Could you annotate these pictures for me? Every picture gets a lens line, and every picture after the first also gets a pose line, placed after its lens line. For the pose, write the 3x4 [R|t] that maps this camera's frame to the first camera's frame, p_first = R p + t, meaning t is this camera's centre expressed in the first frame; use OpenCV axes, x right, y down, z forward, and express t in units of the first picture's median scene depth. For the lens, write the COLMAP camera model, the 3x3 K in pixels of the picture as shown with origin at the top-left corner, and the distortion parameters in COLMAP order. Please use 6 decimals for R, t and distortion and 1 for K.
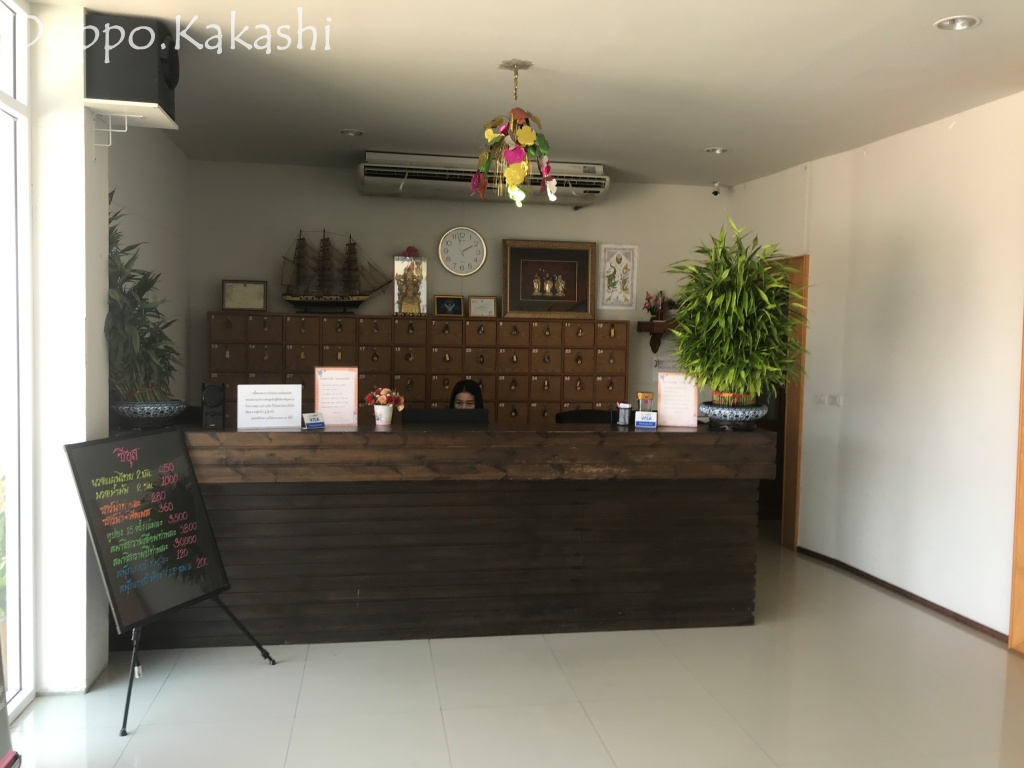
lens RADIAL K [[830.6, 0, 512.0], [0, 830.6, 384.0], [0, 0, 1]] dist [0.001570, -0.008476]
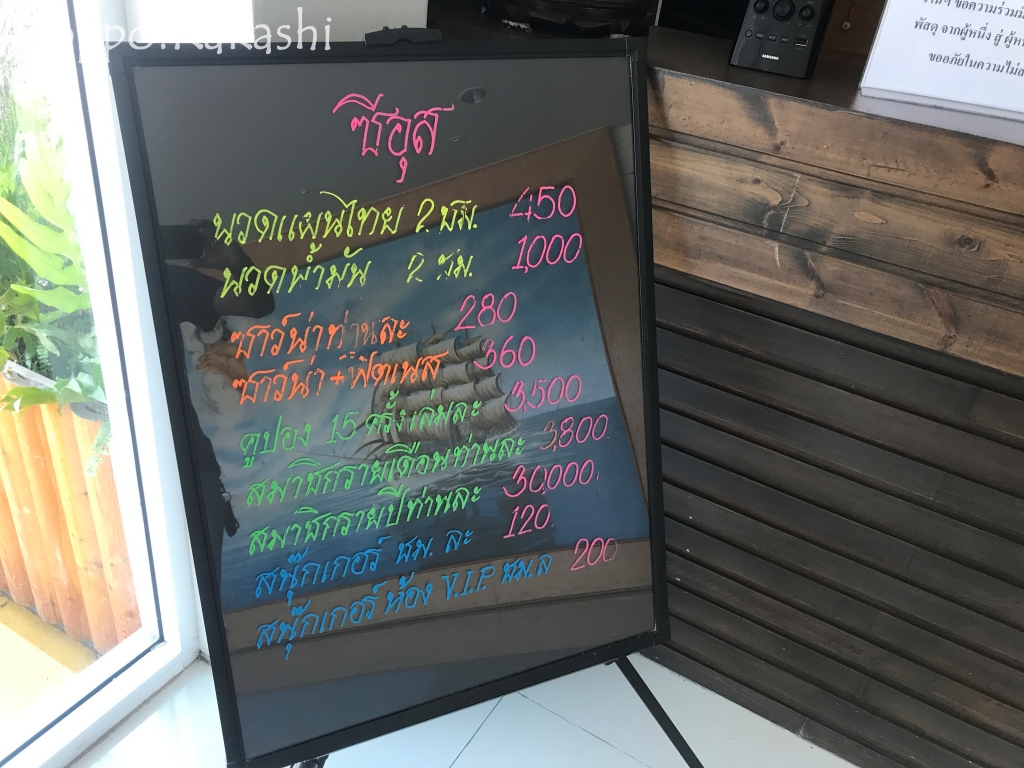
lens RADIAL K [[830.6, 0, 512.0], [0, 830.6, 384.0], [0, 0, 1]] dist [0.001570, -0.008476]
pose [[0.760825, 0.387978, -0.520210, -0.257611], [-0.128534, 0.875819, 0.465210, 0.029760], [0.636101, -0.287078, 0.716213, 0.764309]]
